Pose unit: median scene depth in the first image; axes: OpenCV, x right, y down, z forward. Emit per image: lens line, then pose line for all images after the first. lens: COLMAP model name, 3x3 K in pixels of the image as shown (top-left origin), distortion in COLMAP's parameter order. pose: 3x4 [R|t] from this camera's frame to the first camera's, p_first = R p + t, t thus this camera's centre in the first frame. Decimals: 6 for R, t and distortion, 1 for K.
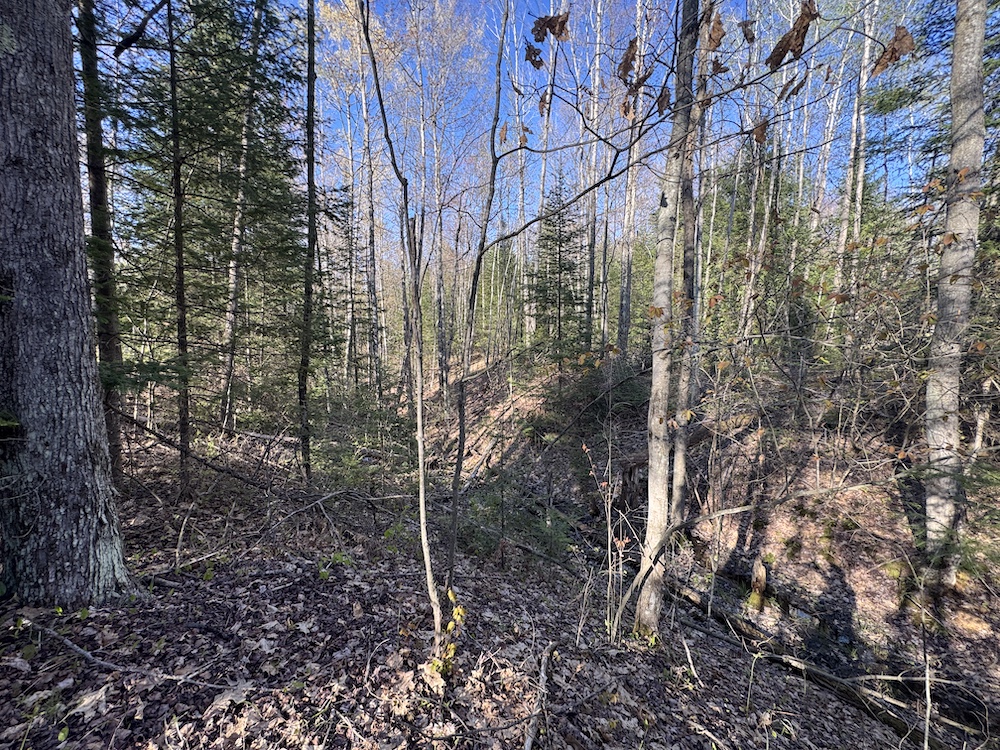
lens RADIAL K [[396.8, 0, 500.0], [0, 396.8, 375.0], [0, 0, 1]] dist [-0.000220, 0.000044]
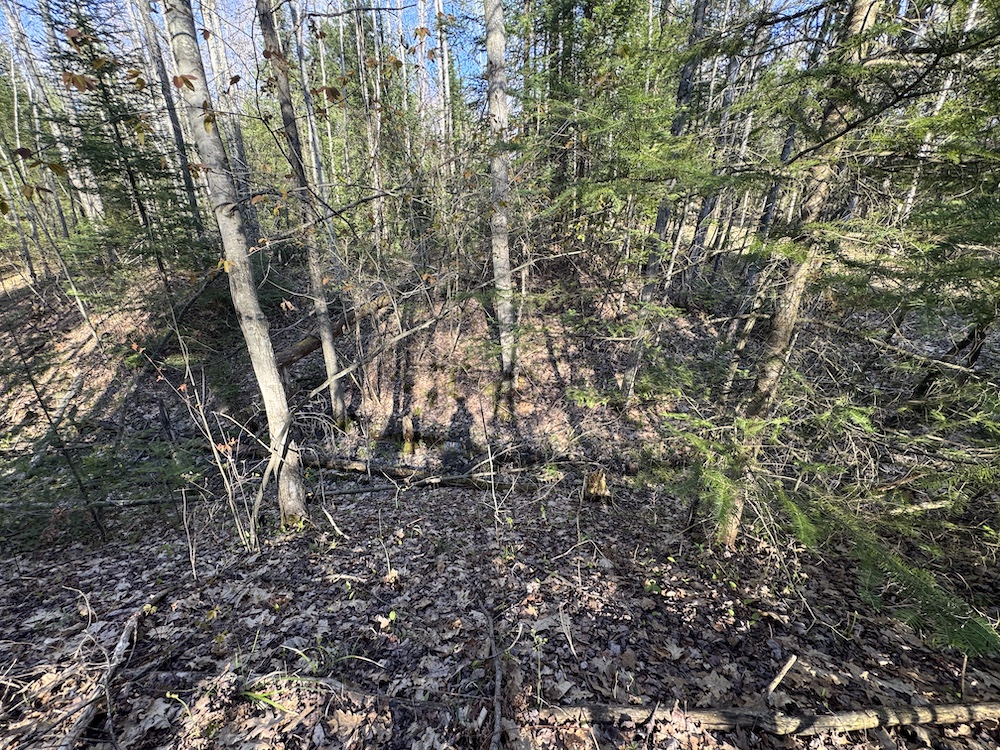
lens RADIAL K [[396.8, 0, 500.0], [0, 396.8, 375.0], [0, 0, 1]] dist [-0.000220, 0.000044]
pose [[0.698289, -0.263934, 0.665380, 0.107136], [0.091653, 0.954857, 0.282573, 0.052047], [-0.709924, -0.136334, 0.690957, 0.015362]]
